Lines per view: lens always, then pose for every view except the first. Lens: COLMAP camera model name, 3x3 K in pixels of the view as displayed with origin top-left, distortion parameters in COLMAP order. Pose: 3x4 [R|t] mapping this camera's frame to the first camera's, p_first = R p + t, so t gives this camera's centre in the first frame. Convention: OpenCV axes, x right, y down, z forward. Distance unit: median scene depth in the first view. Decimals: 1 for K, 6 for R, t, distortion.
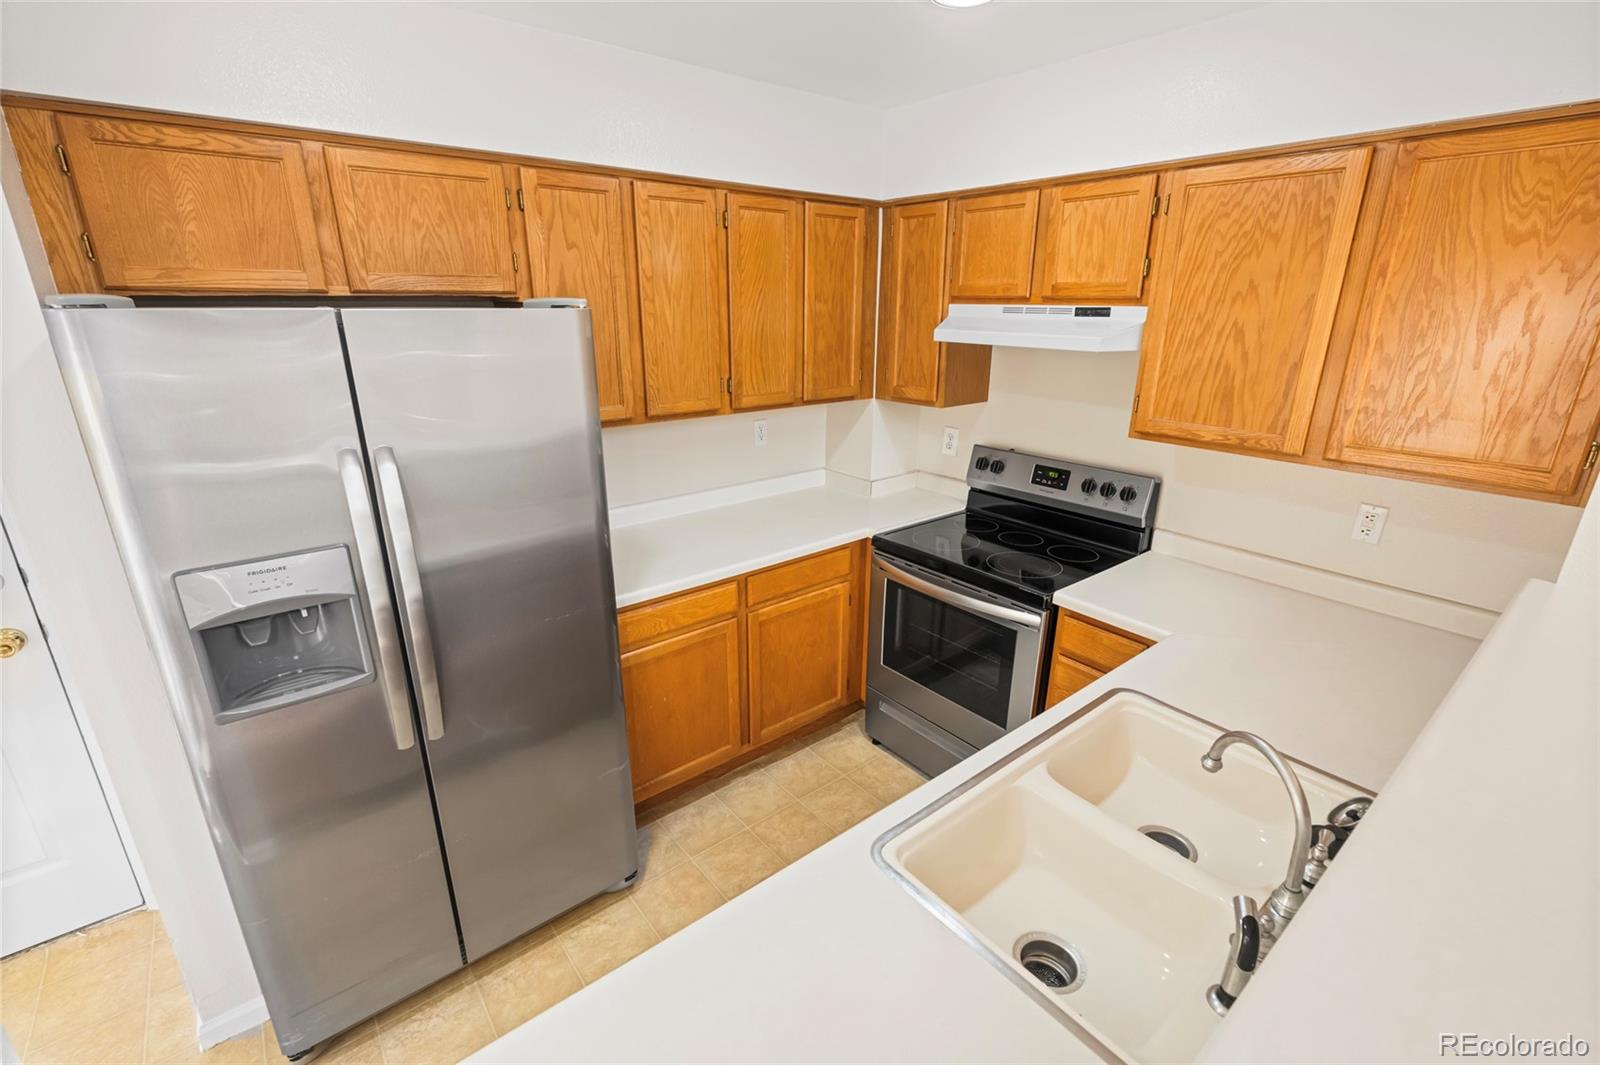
lens RADIAL K [[688.5, 0, 800.0], [0, 688.5, 532.5], [0, 0, 1]] dist [-0.001345, -0.000286]
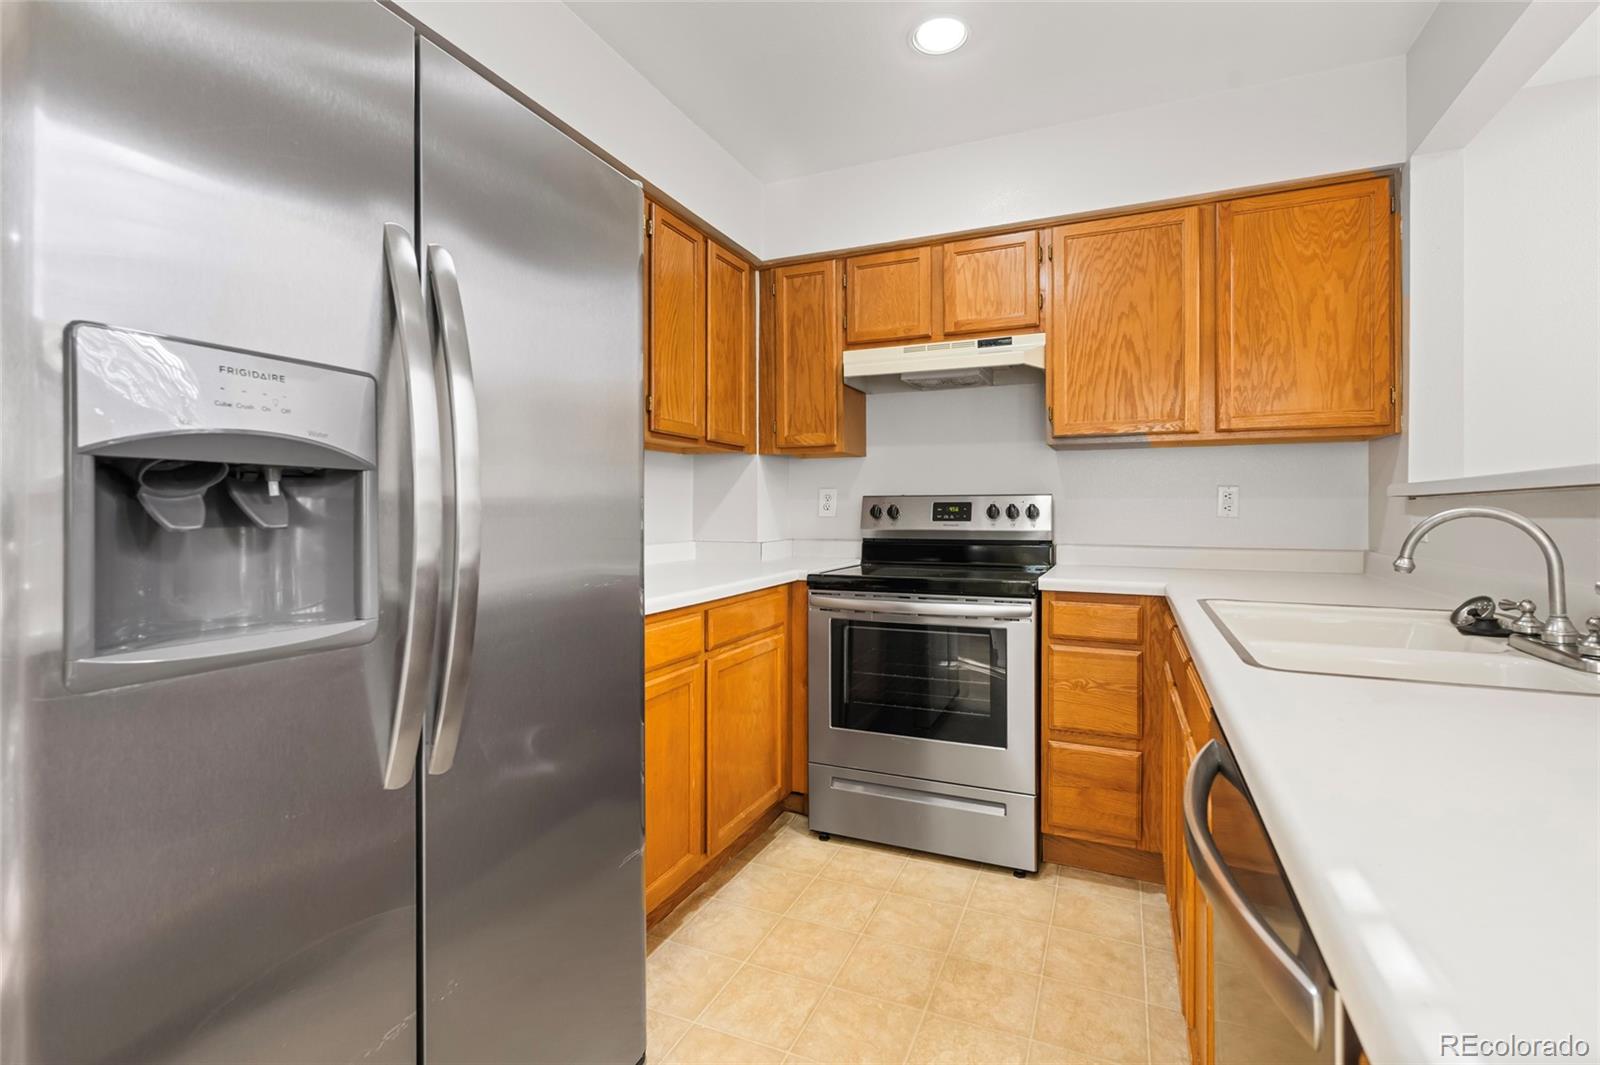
lens RADIAL K [[713.4, 0, 803.2], [0, 713.4, 515.6], [0, 0, 1]] dist [-0.000630, -0.000026]
pose [[0.887946, -0.005565, 0.459914, -0.378355], [0.148781, 0.949643, -0.275757, 0.216778], [-0.435219, 0.313284, 0.844060, 0.223895]]
